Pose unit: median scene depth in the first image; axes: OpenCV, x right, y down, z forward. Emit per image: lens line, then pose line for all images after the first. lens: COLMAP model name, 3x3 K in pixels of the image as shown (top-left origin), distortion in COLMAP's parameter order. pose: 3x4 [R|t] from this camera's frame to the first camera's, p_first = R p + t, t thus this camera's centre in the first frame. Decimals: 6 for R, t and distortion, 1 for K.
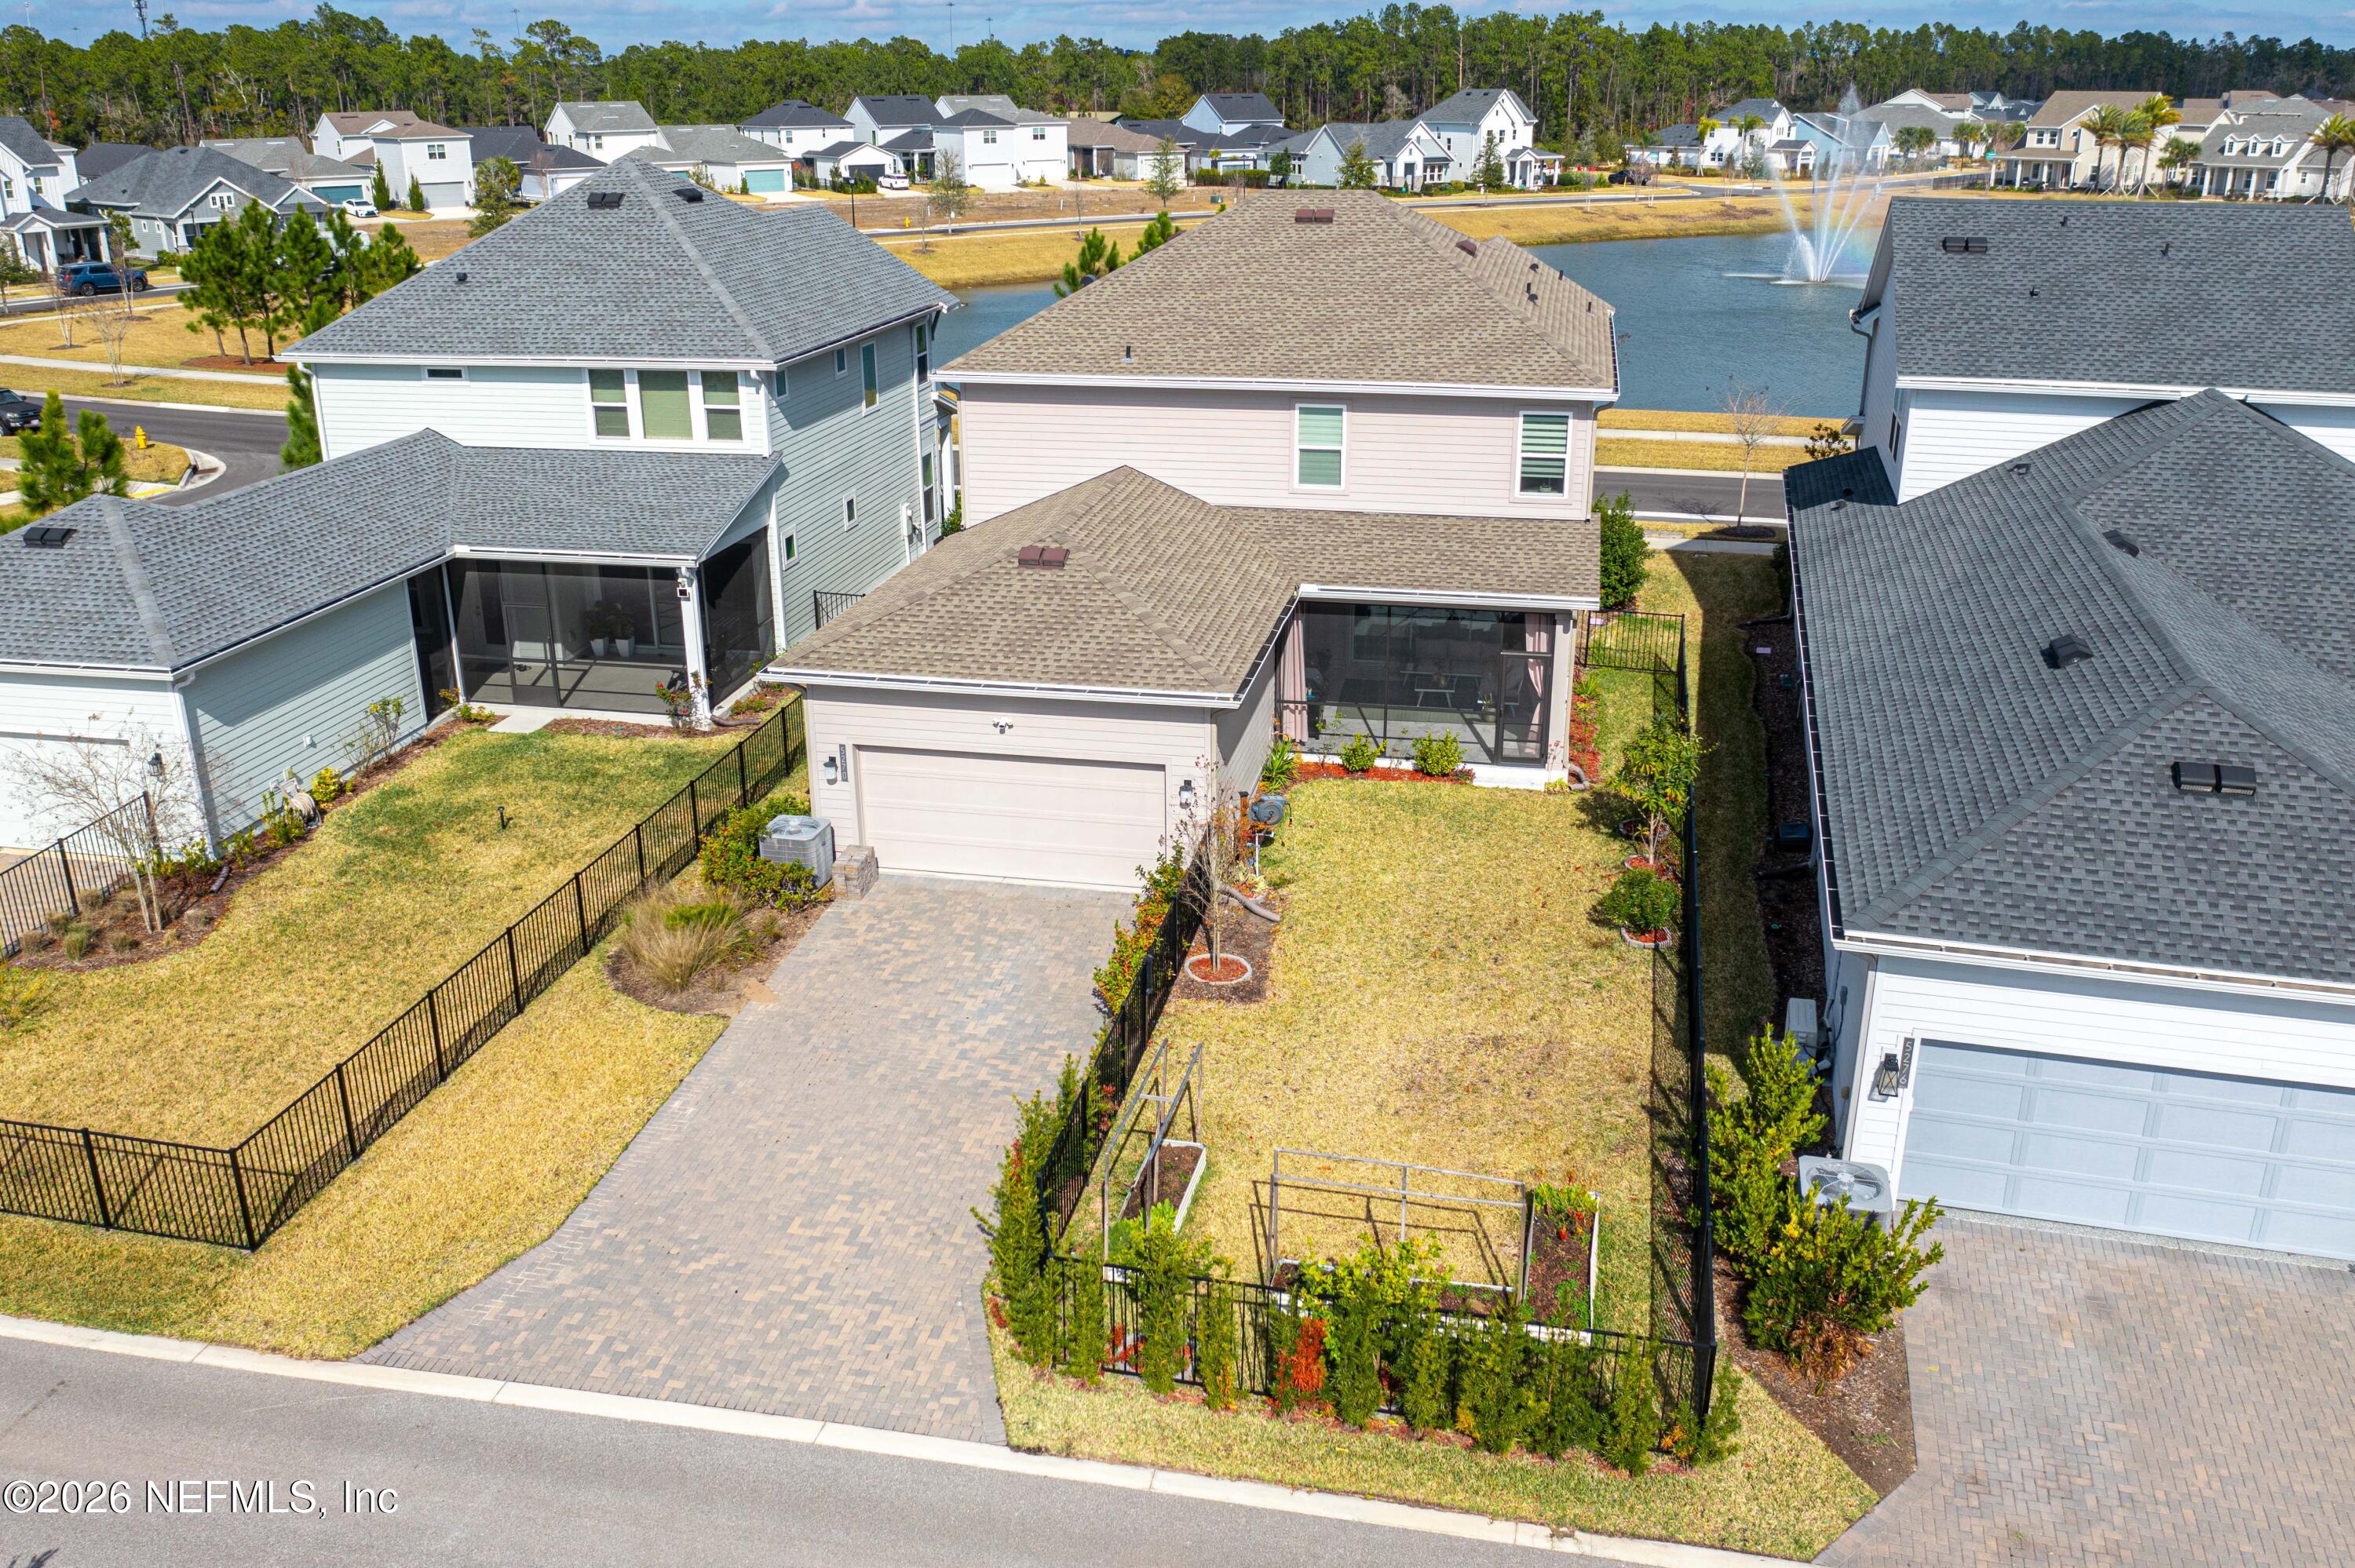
lens RADIAL K [[1916.2, 0, 1177.5], [0, 1916.2, 784.0], [0, 0, 1]] dist [-0.004014, -0.000774]
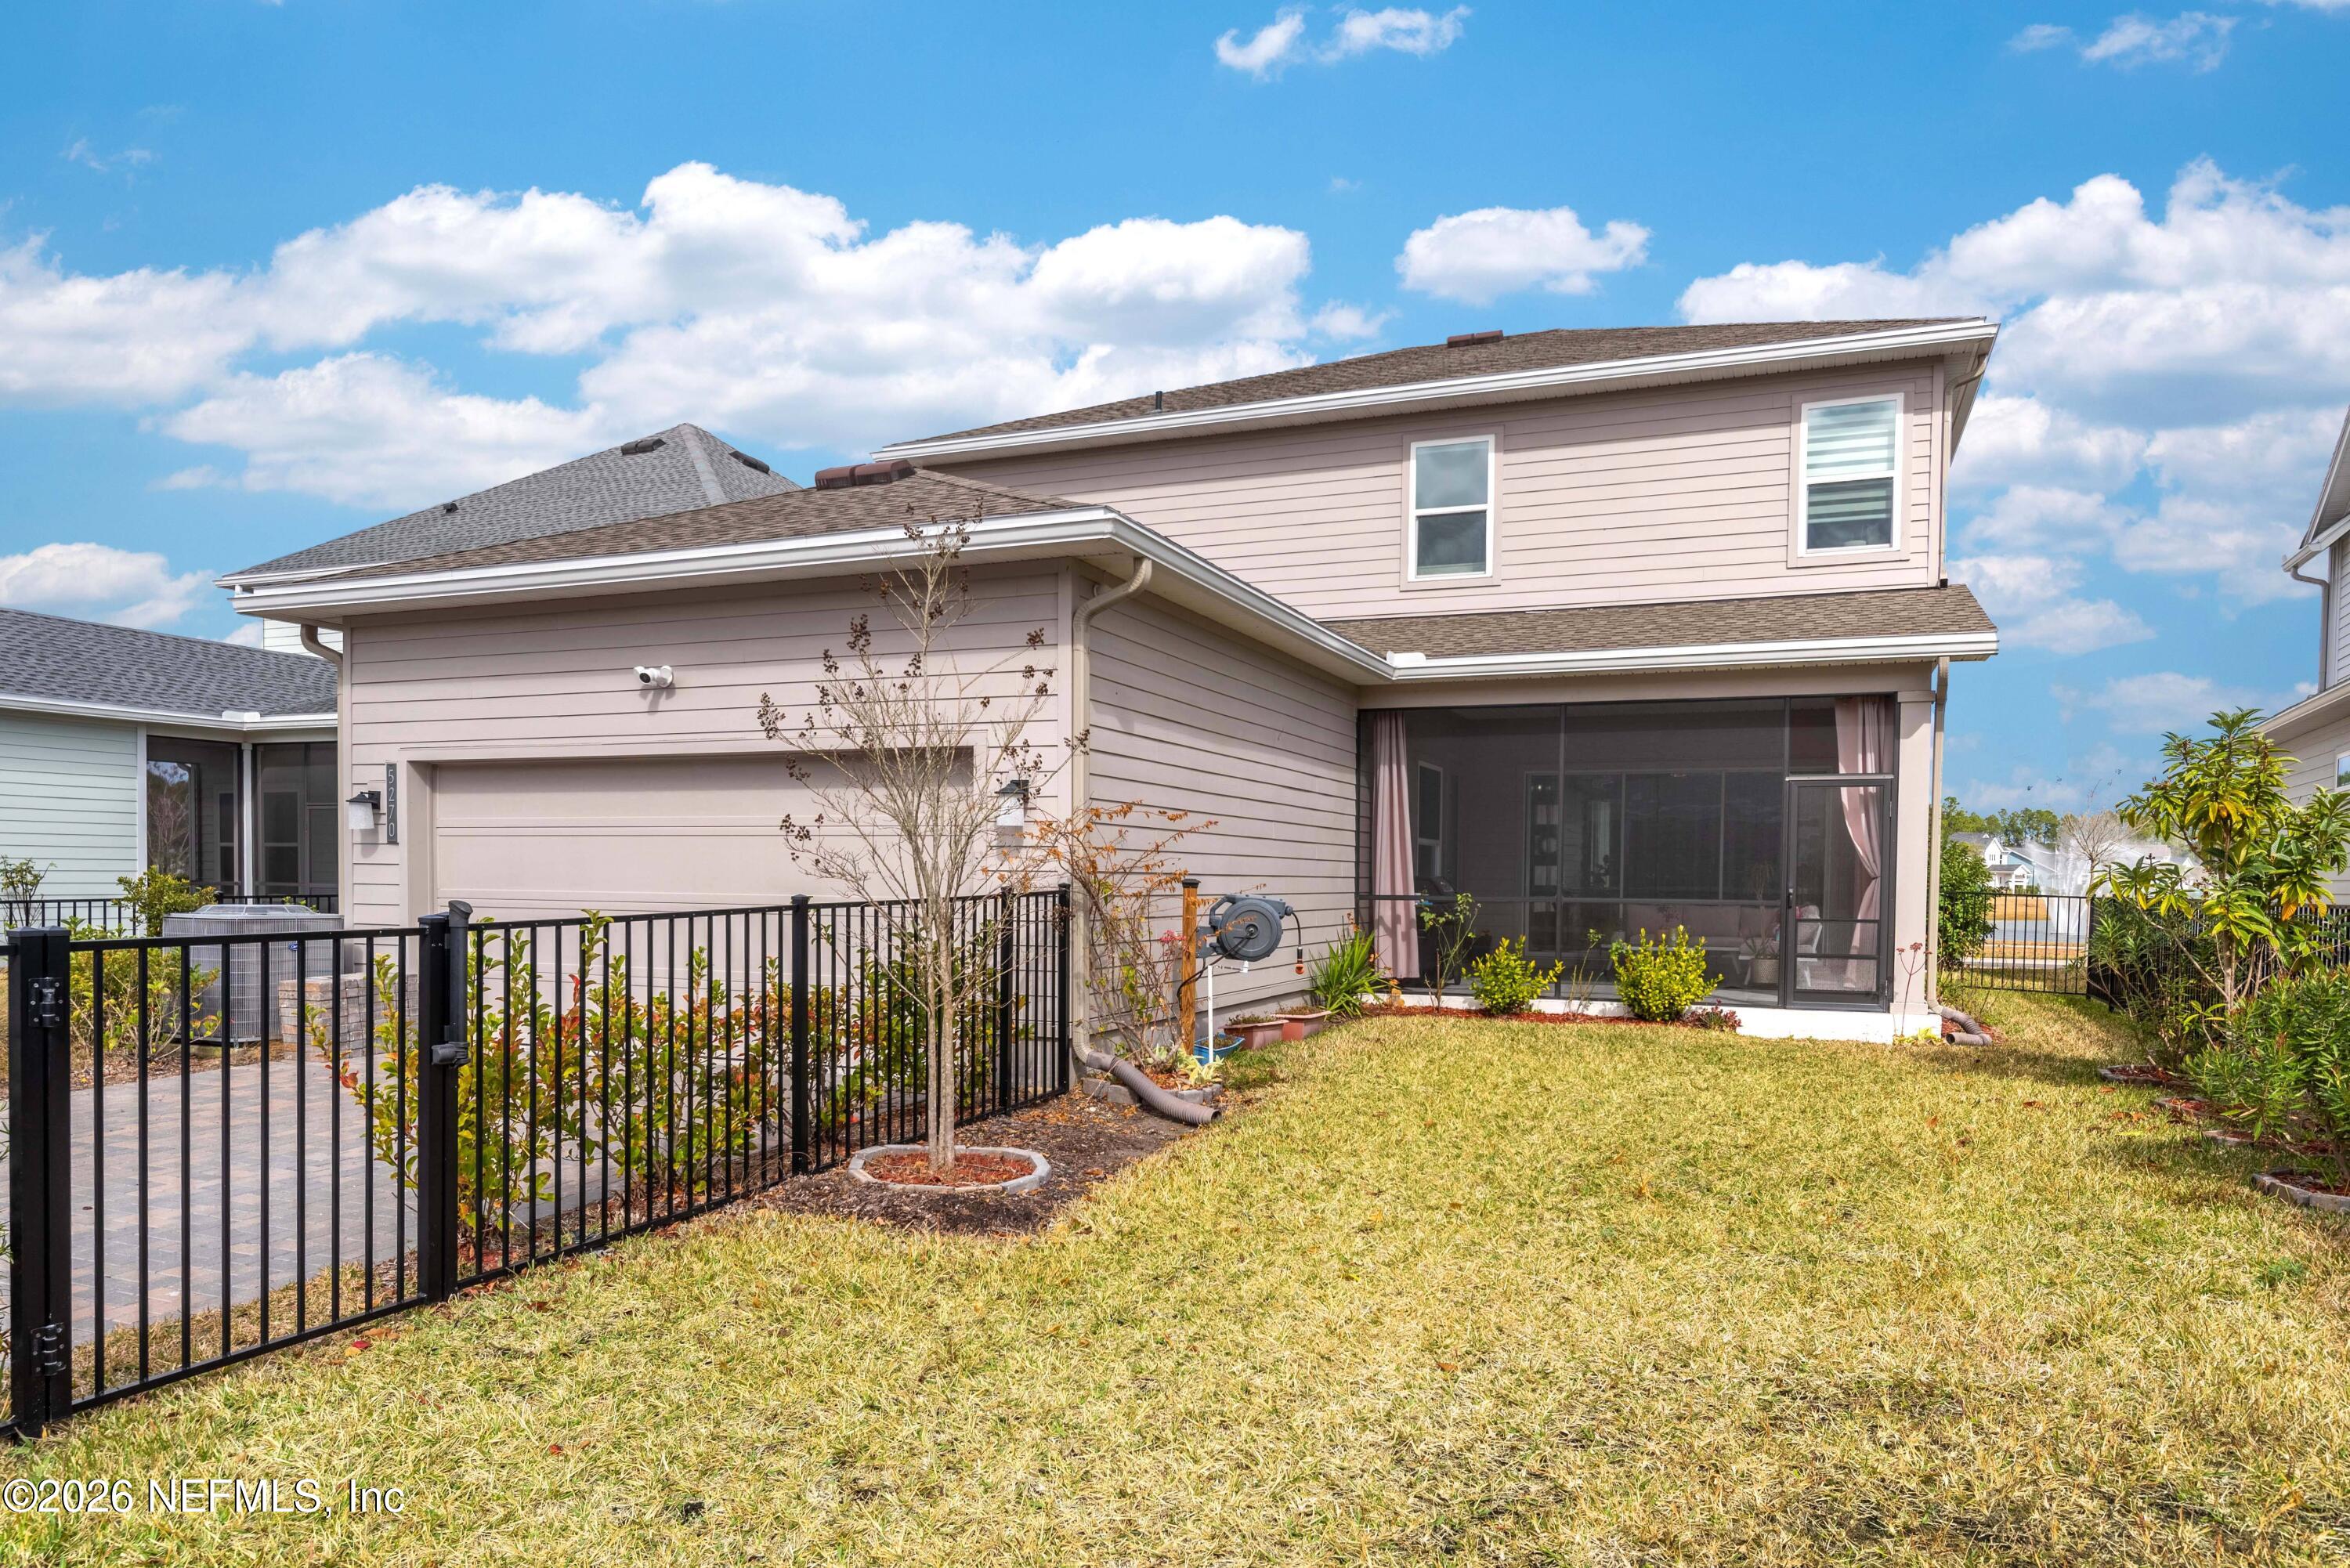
lens RADIAL K [[1506.3, 0, 1176.2], [0, 1506.3, 918.0], [0, 0, 1]] dist [0.003996, 0.002473]
pose [[0.981102, 0.023026, -0.192115, 0.086243], [-0.084893, 0.943452, -0.320456, 0.108414], [0.173872, 0.330710, 0.927577, 0.602302]]
